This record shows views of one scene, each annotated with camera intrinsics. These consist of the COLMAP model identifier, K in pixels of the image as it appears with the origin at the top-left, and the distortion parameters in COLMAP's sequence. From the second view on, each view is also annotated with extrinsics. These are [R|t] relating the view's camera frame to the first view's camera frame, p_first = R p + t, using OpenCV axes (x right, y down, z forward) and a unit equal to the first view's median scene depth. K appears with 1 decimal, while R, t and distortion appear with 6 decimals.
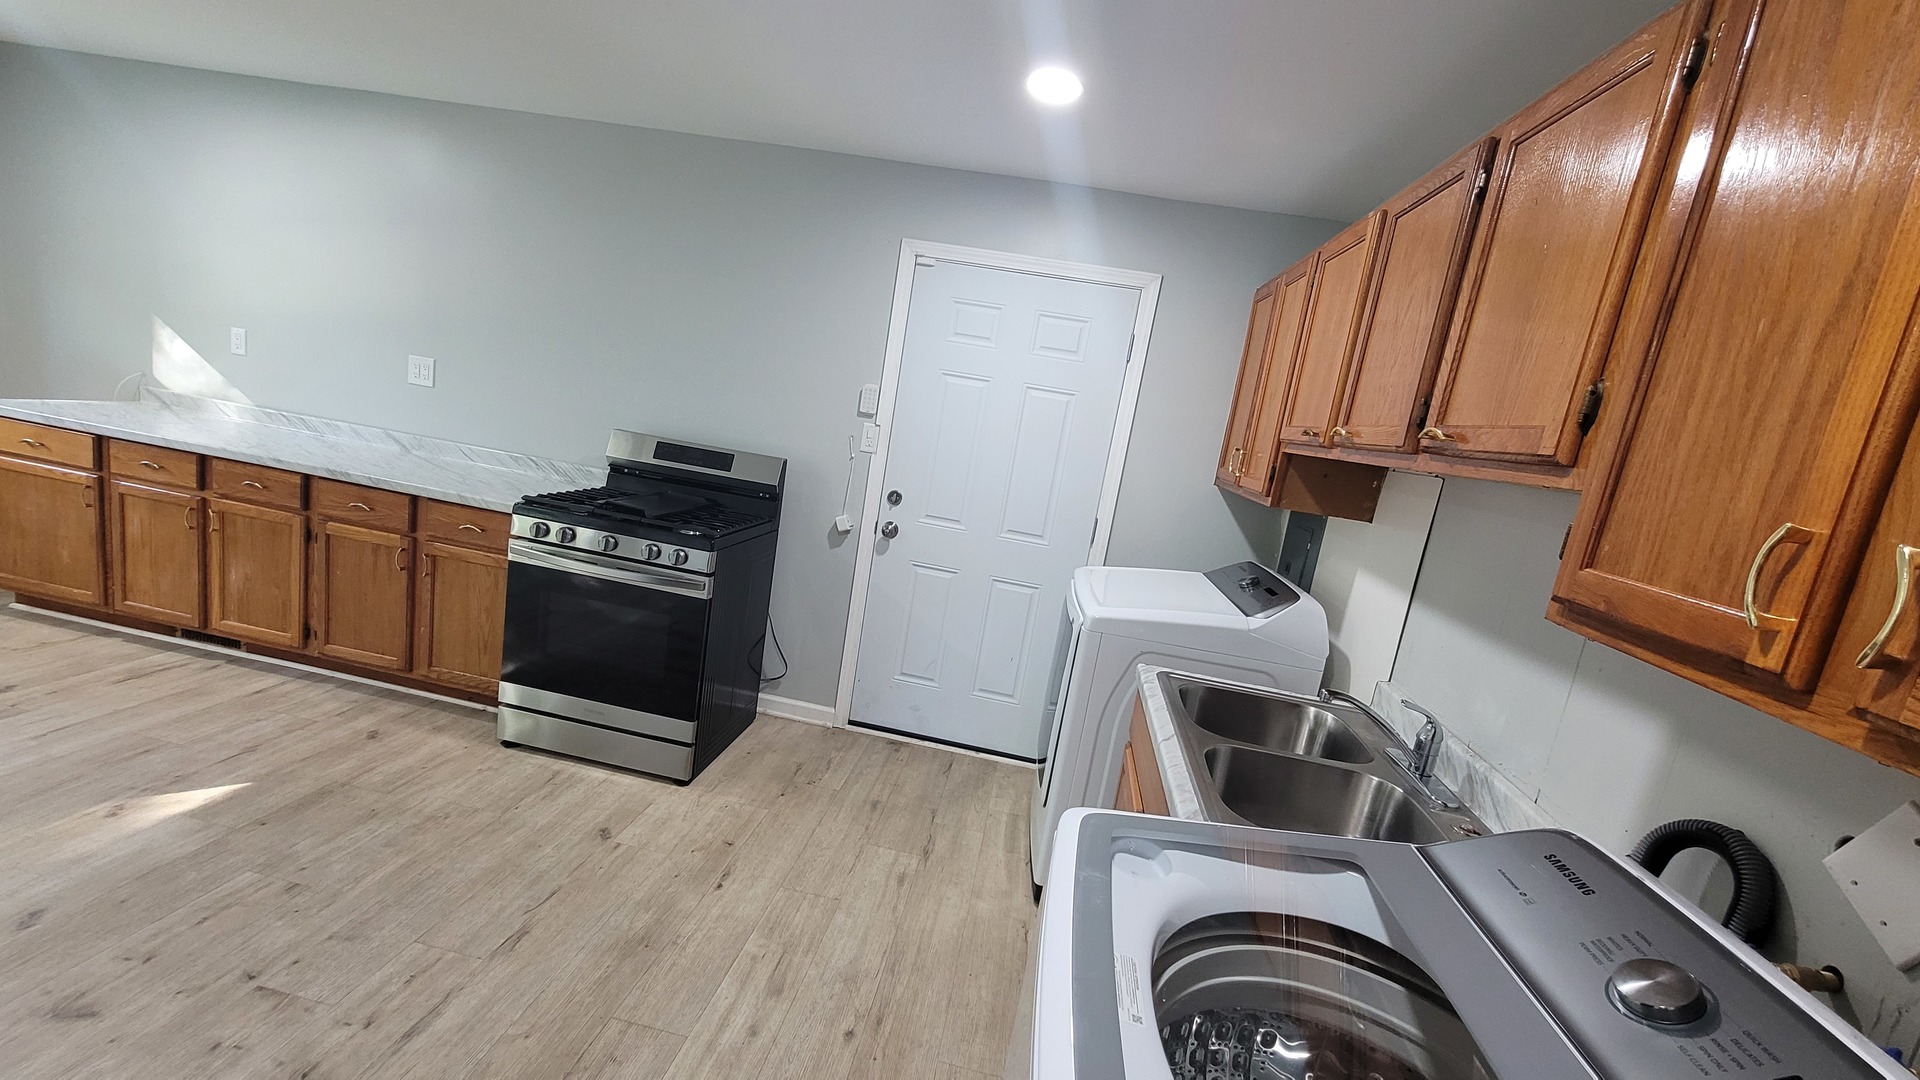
lens RADIAL K [[779.9, 0, 958.7], [0, 779.9, 545.4], [0, 0, 1]] dist [-0.001843, 0.000701]
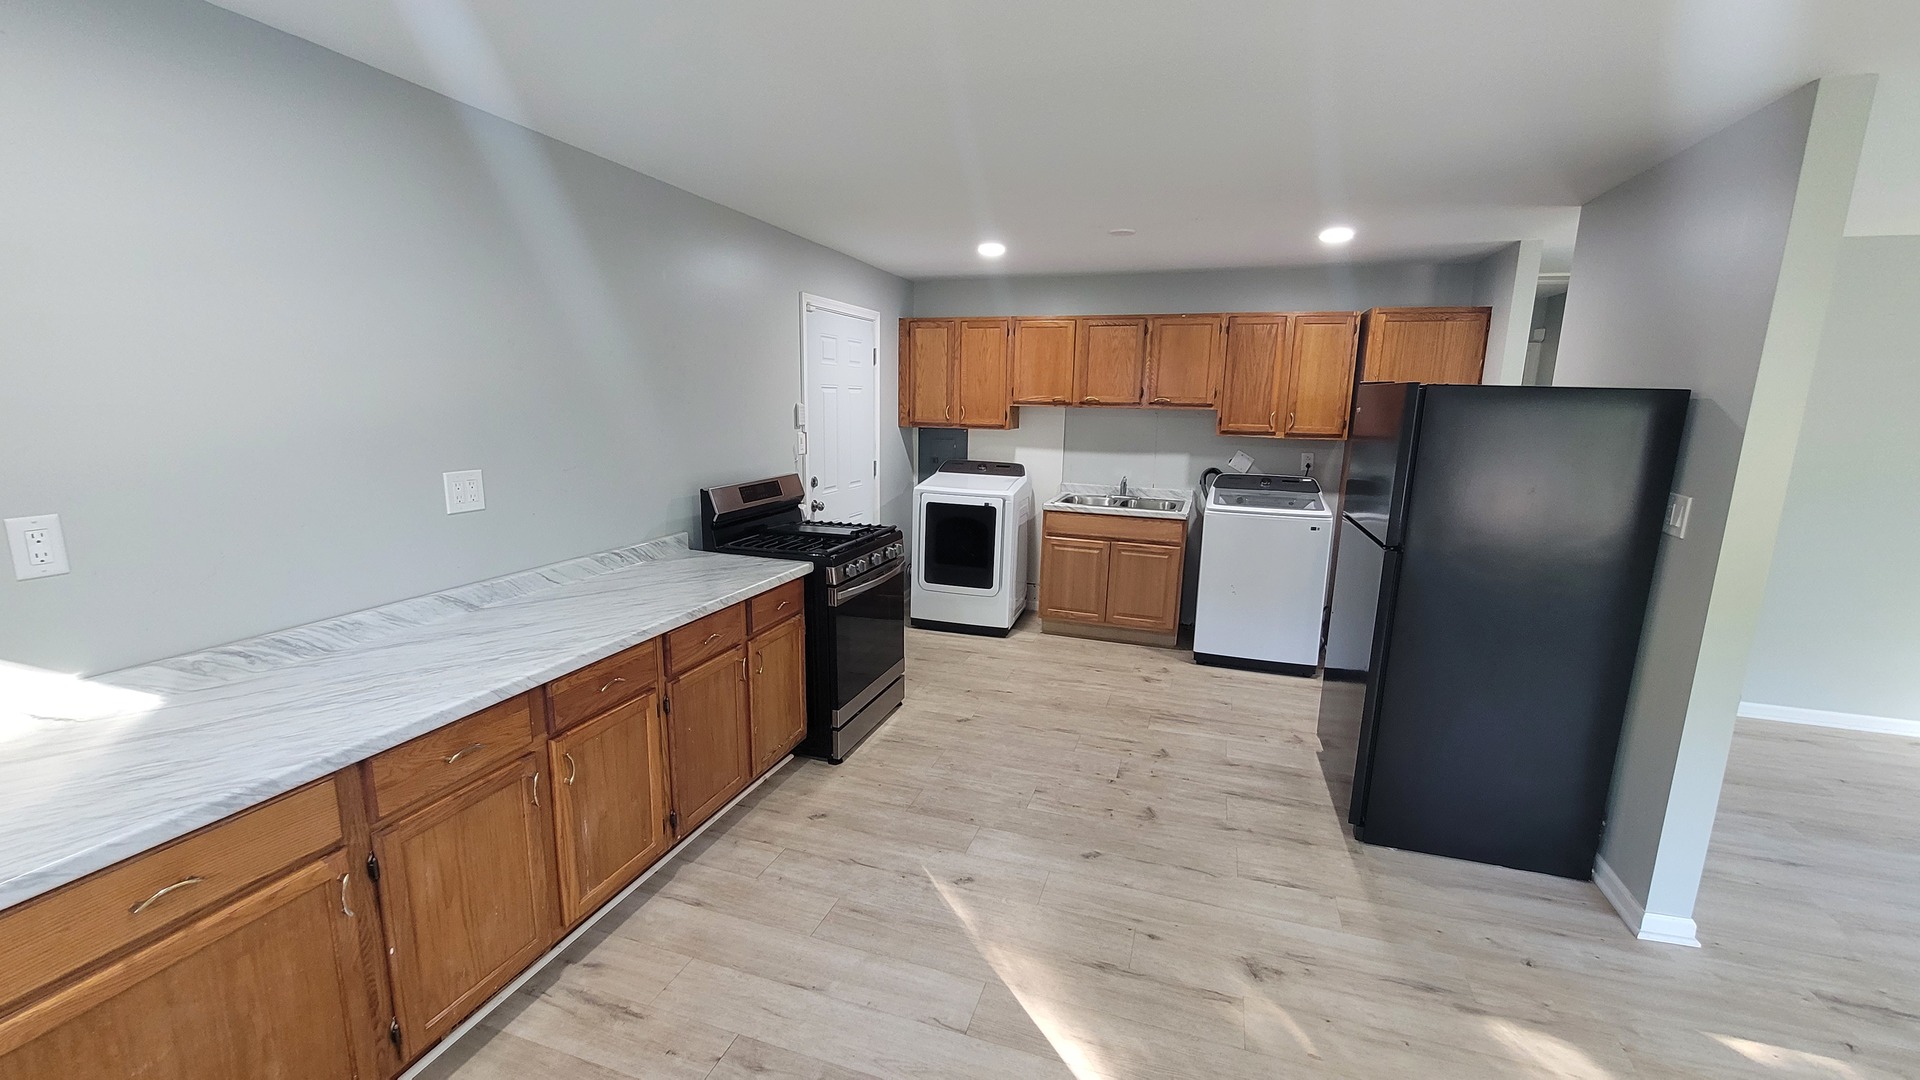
lens RADIAL K [[779.9, 0, 958.7], [0, 779.9, 545.4], [0, 0, 1]] dist [-0.001843, 0.000701]
pose [[0.181114, -0.335672, 0.924404, -1.431438], [0.184950, 0.934803, 0.303212, -0.348166], [-0.965915, 0.116052, 0.231389, 0.487091]]
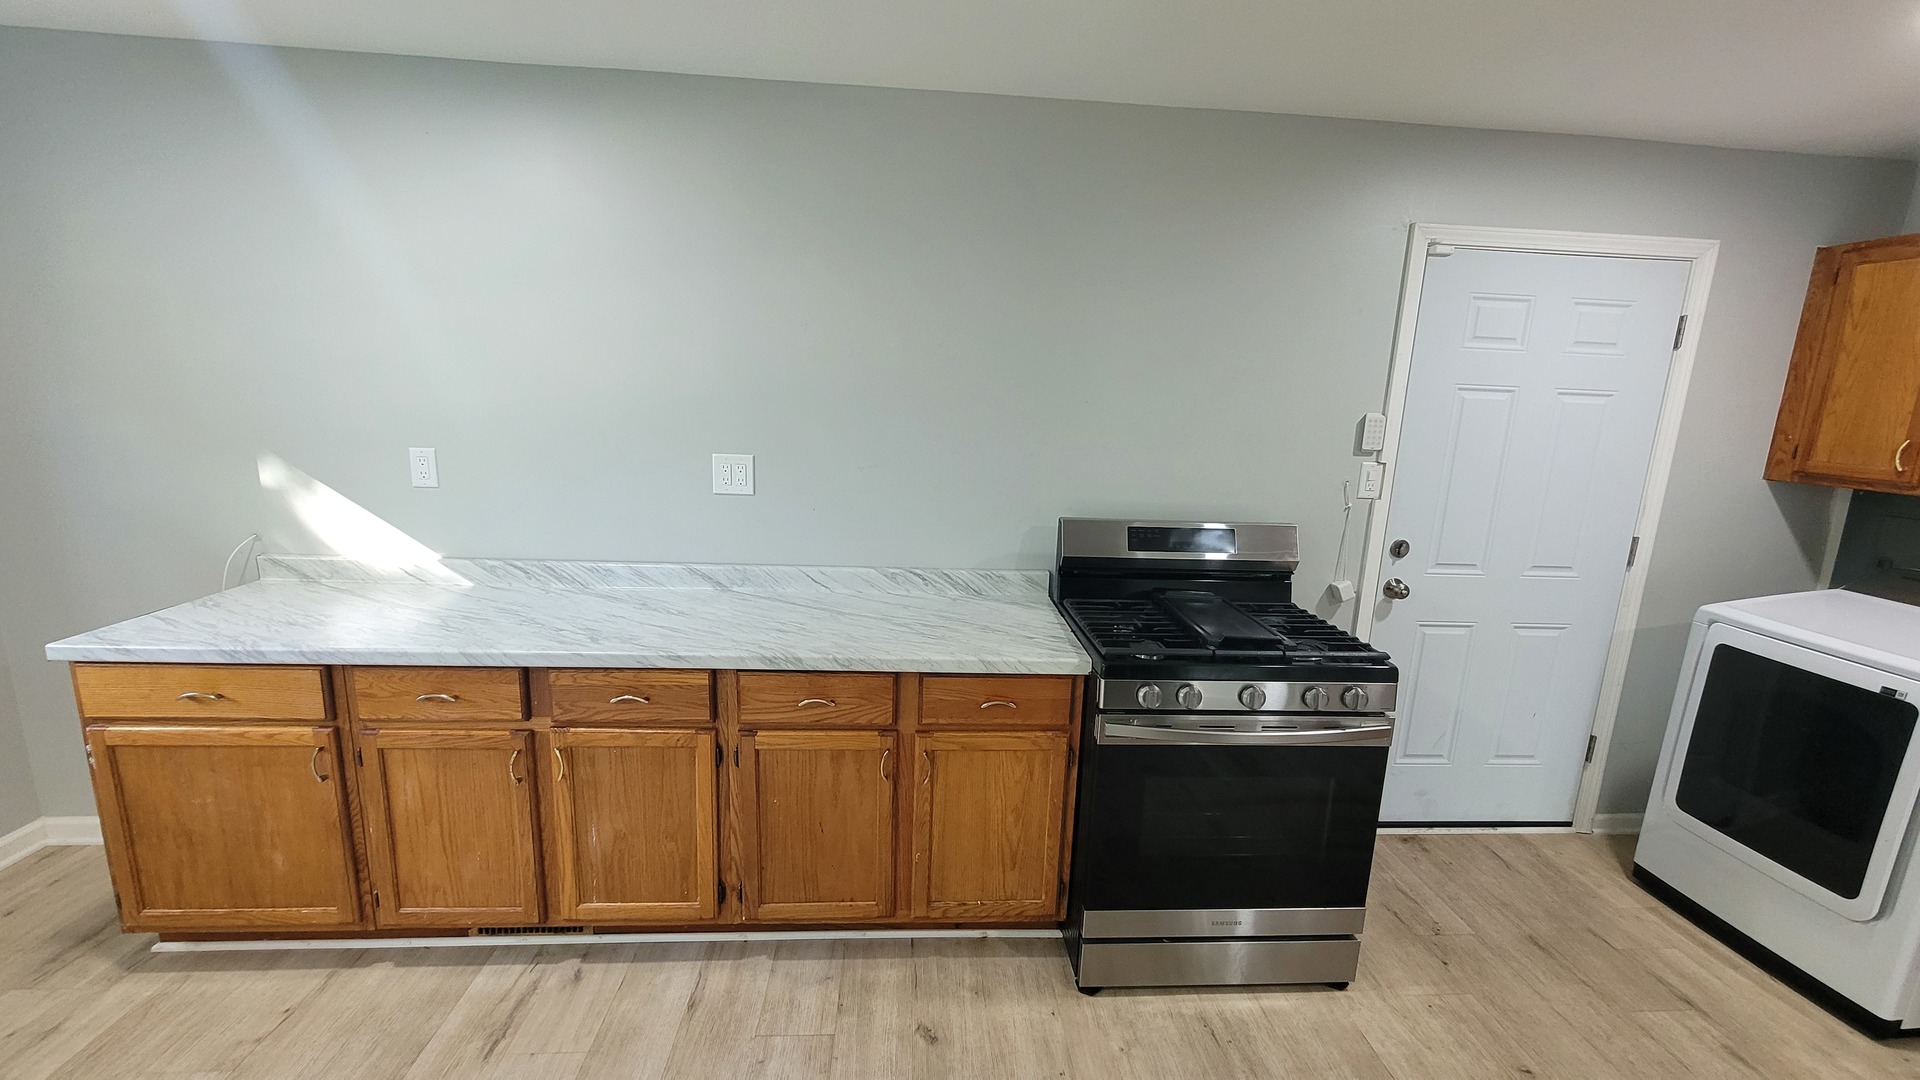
lens RADIAL K [[779.9, 0, 958.7], [0, 779.9, 545.4], [0, 0, 1]] dist [-0.001843, 0.000701]
pose [[0.972369, -0.159348, 0.170610, -0.707649], [0.152577, 0.986913, 0.052178, -0.188861], [-0.176691, -0.024705, 0.983956, 0.311572]]
